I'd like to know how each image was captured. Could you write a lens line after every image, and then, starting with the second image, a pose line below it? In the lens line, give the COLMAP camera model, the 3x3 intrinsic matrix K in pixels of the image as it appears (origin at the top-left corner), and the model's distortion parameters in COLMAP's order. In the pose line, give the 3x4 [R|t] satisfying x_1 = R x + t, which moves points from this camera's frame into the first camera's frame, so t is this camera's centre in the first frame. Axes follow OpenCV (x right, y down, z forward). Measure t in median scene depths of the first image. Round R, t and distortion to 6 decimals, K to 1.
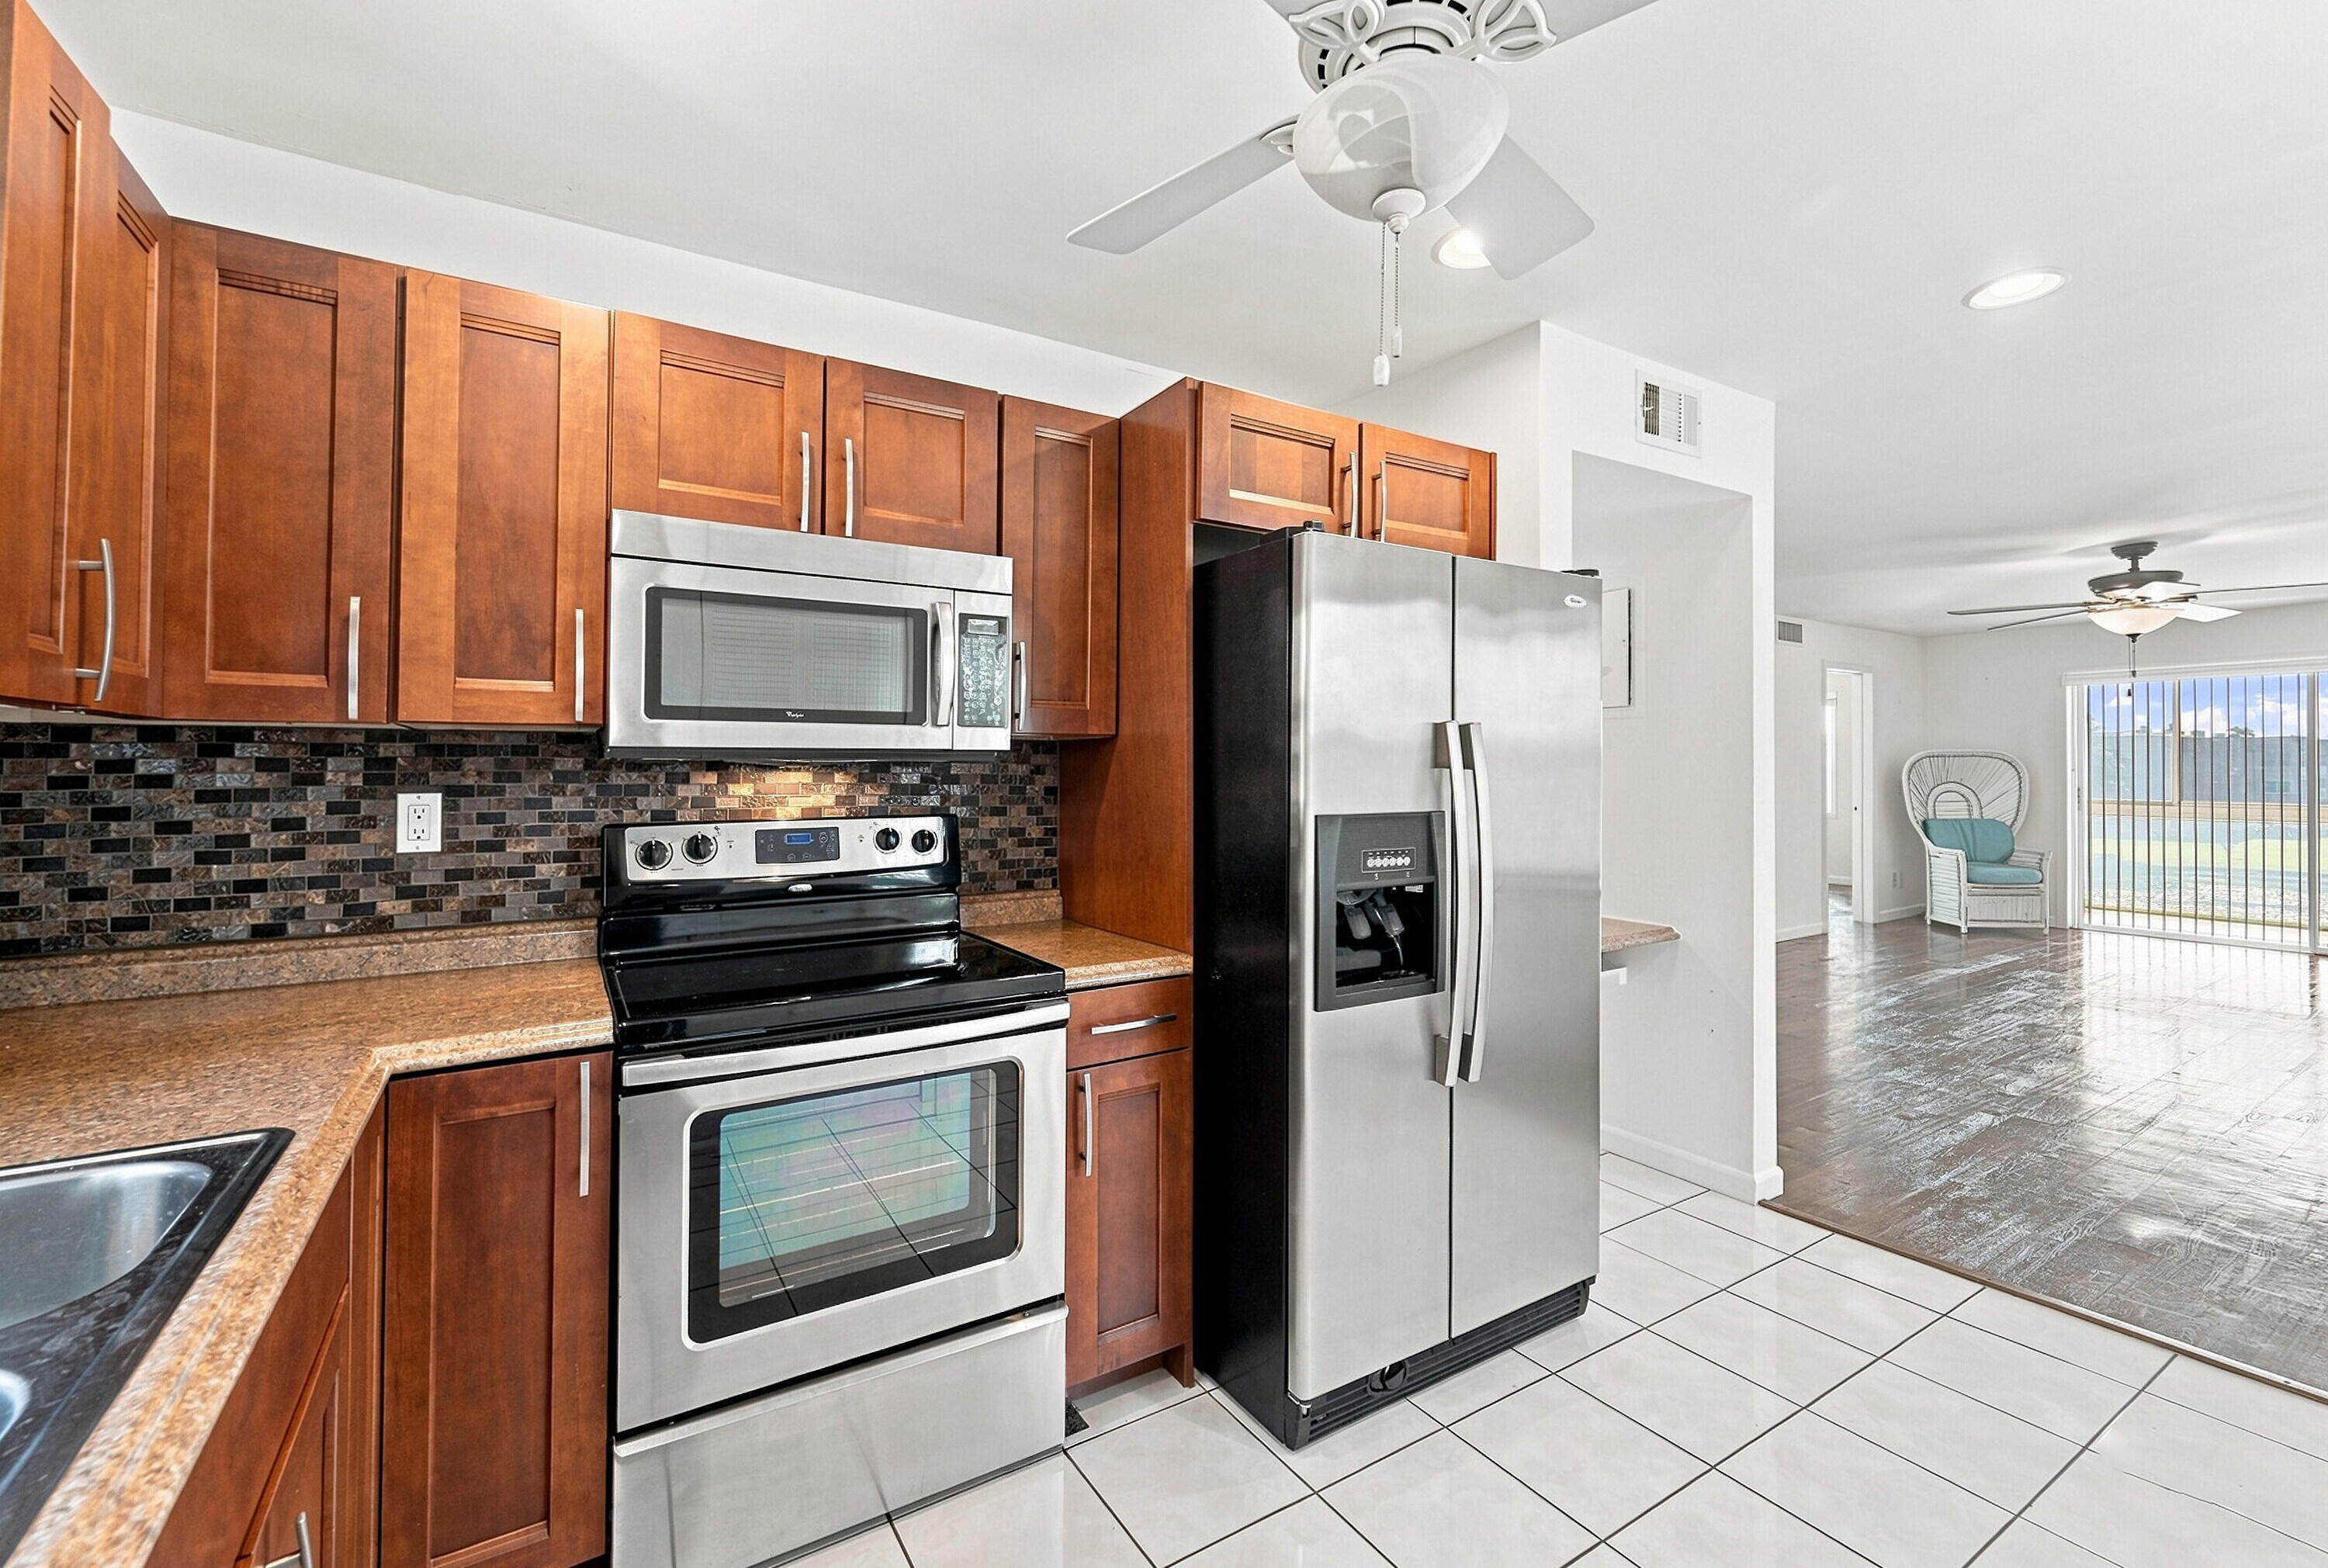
lens RADIAL K [[1008.7, 0, 1198.2], [0, 1008.7, 744.5], [0, 0, 1]] dist [0.001082, 0.000064]
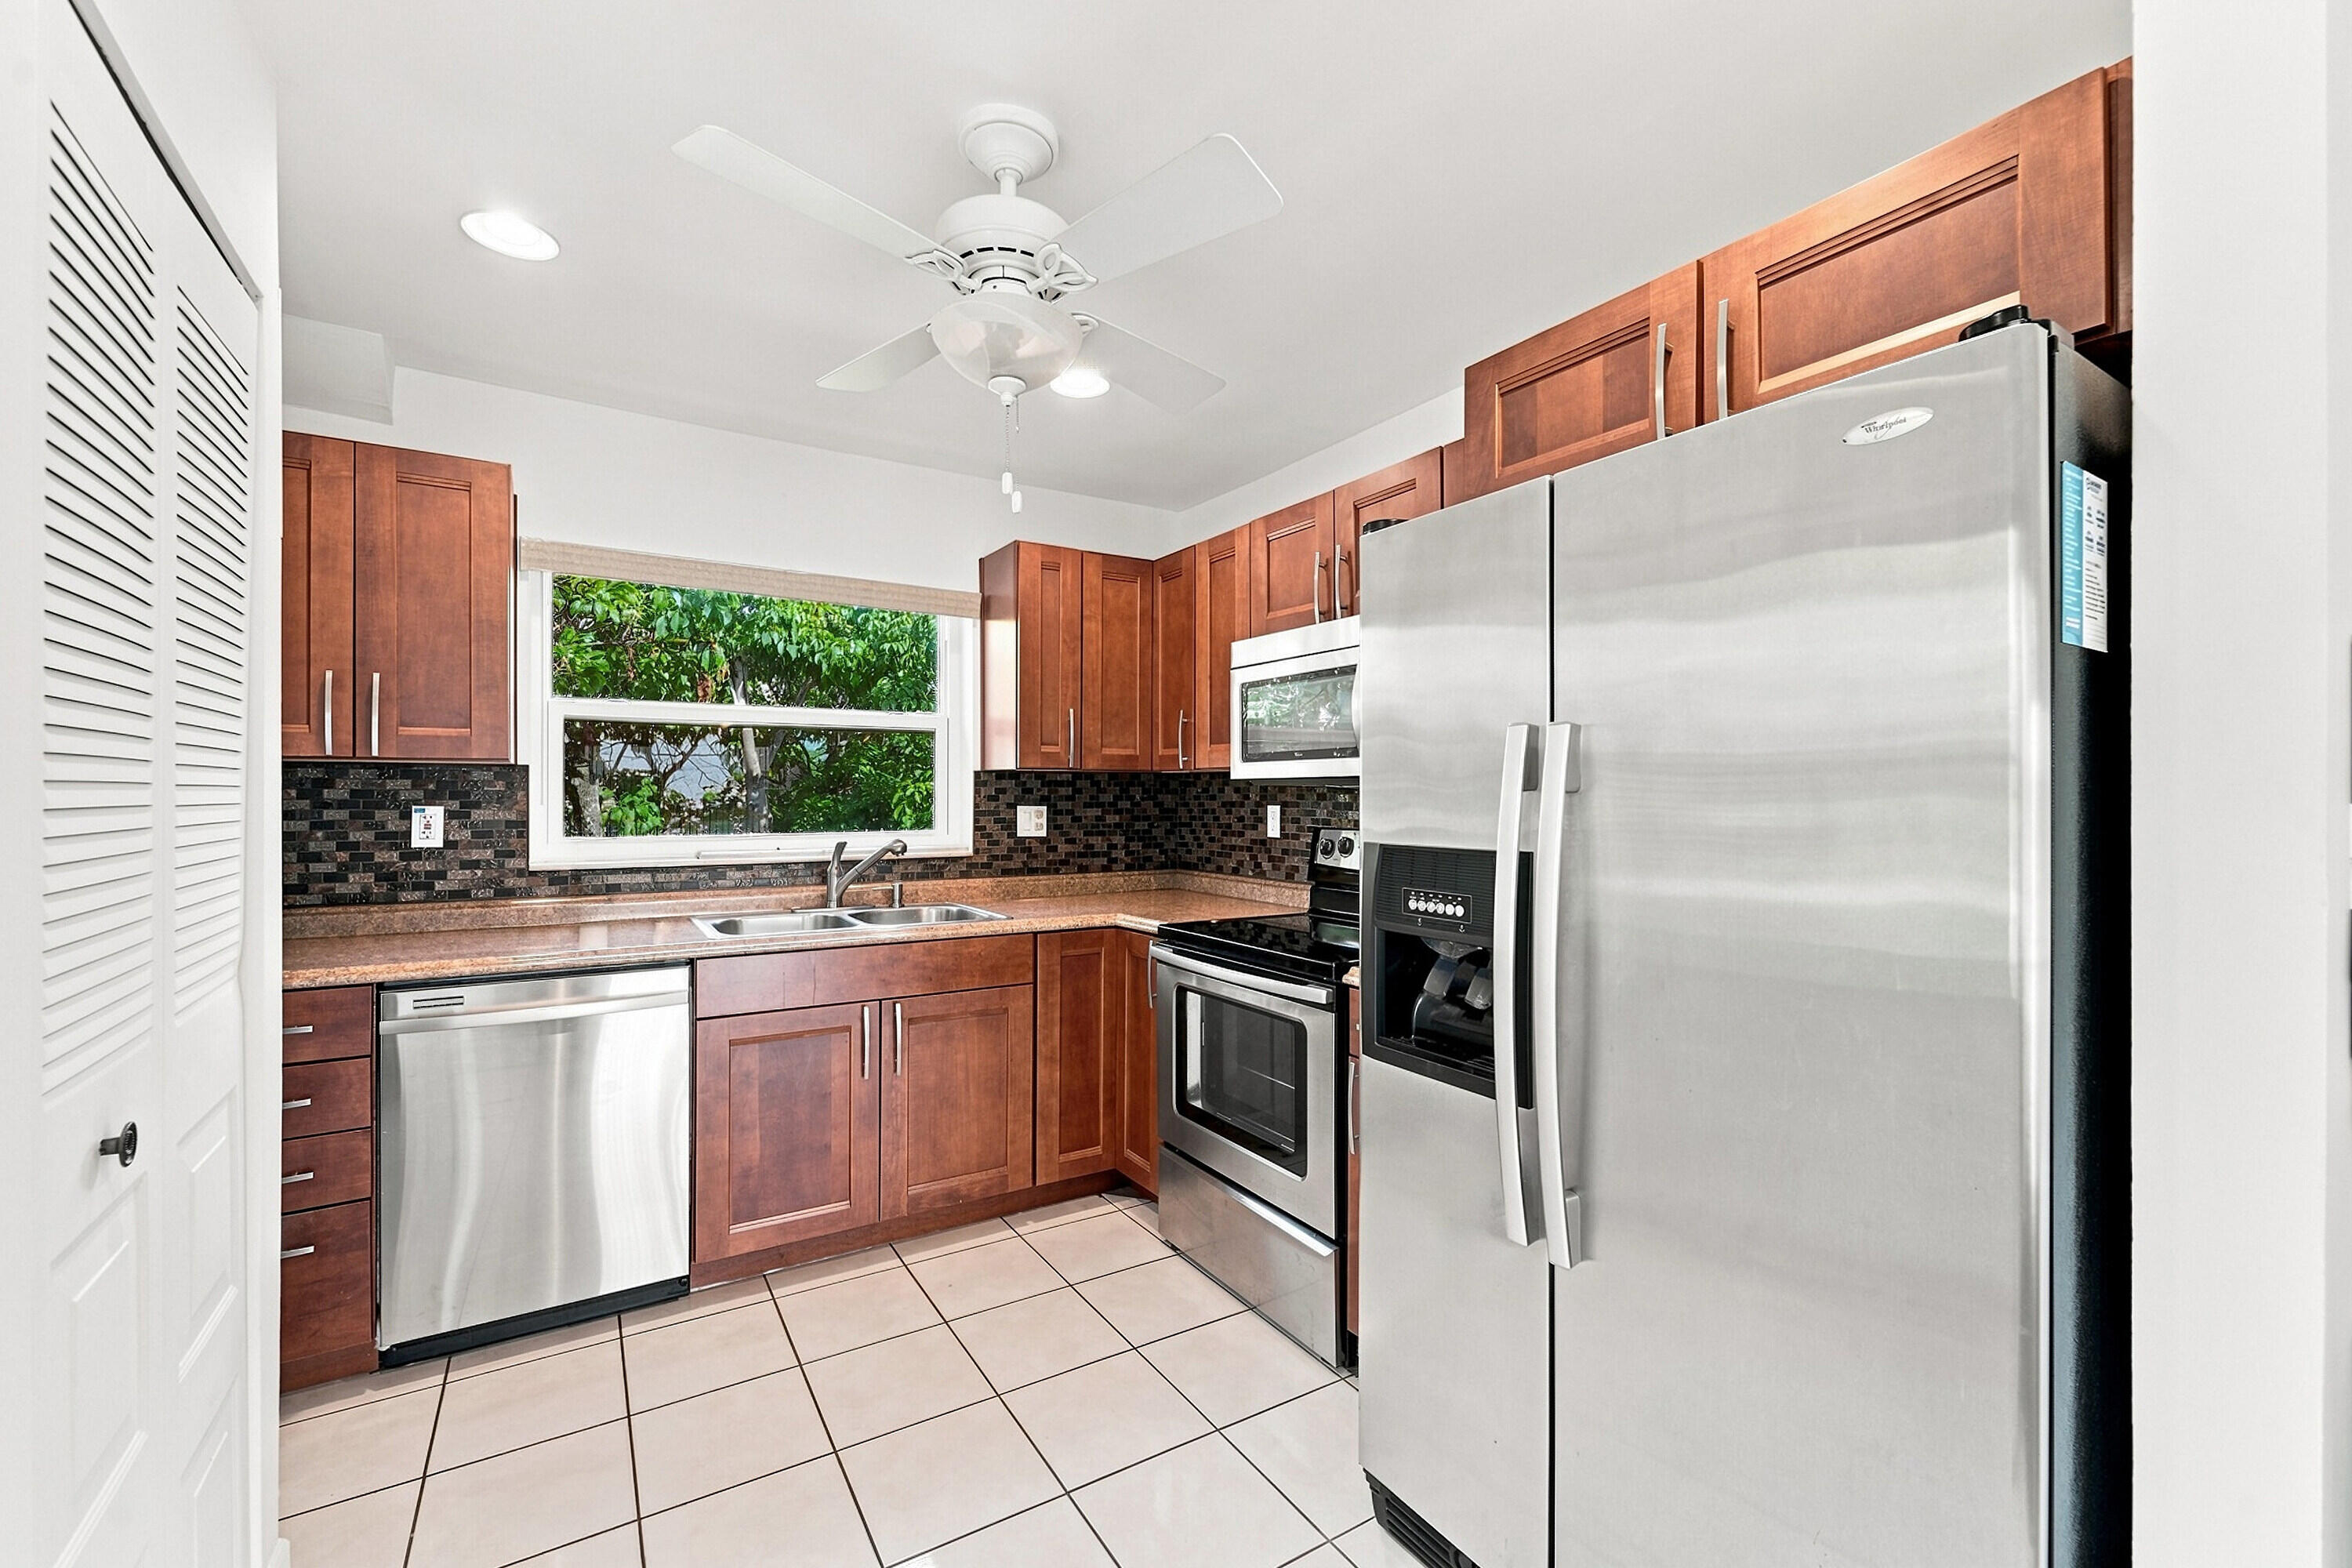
lens RADIAL K [[972.6, 0, 1177.1], [0, 972.6, 793.4], [0, 0, 1]] dist [-0.002823, -0.000852]
pose [[-0.011296, -0.000216, -0.999936, 1.020965], [0.018657, 0.999826, -0.000426, 0.024204], [0.999762, -0.018661, -0.011290, 0.856370]]
